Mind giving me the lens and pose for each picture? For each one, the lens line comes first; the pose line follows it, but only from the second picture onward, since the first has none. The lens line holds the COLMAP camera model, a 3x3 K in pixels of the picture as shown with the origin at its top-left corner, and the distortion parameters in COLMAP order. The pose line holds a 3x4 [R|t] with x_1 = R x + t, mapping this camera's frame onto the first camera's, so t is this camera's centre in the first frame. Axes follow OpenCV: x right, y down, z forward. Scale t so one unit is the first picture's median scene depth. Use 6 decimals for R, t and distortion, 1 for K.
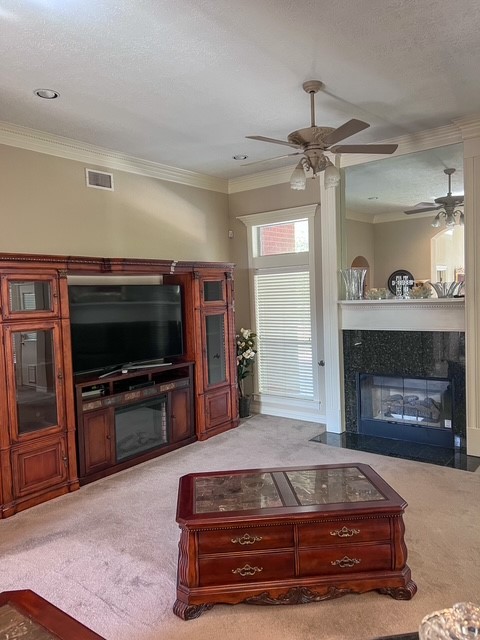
lens RADIAL K [[485.2, 0, 241.6], [0, 485.2, 319.9], [0, 0, 1]] dist [0.005075, 0.001574]
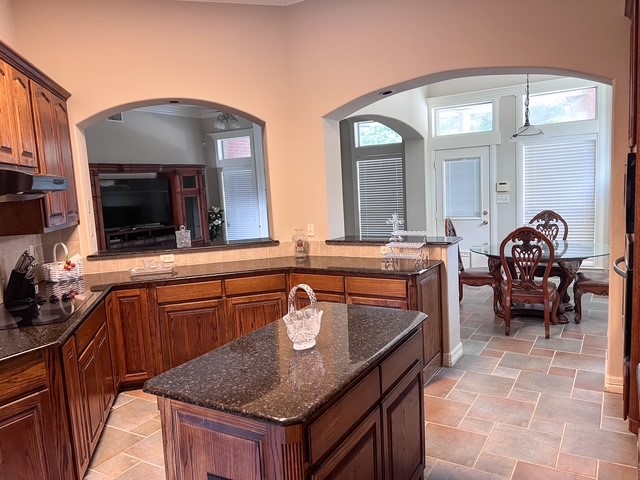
lens RADIAL K [[485.2, 0, 318.8], [0, 485.2, 240.2], [0, 0, 1]] dist [0.005075, 0.001574]
pose [[0.993700, -0.026173, 0.108976, 0.192714], [0.020391, 0.998342, 0.053835, 0.057068], [-0.110204, -0.051273, 0.992586, -0.685604]]
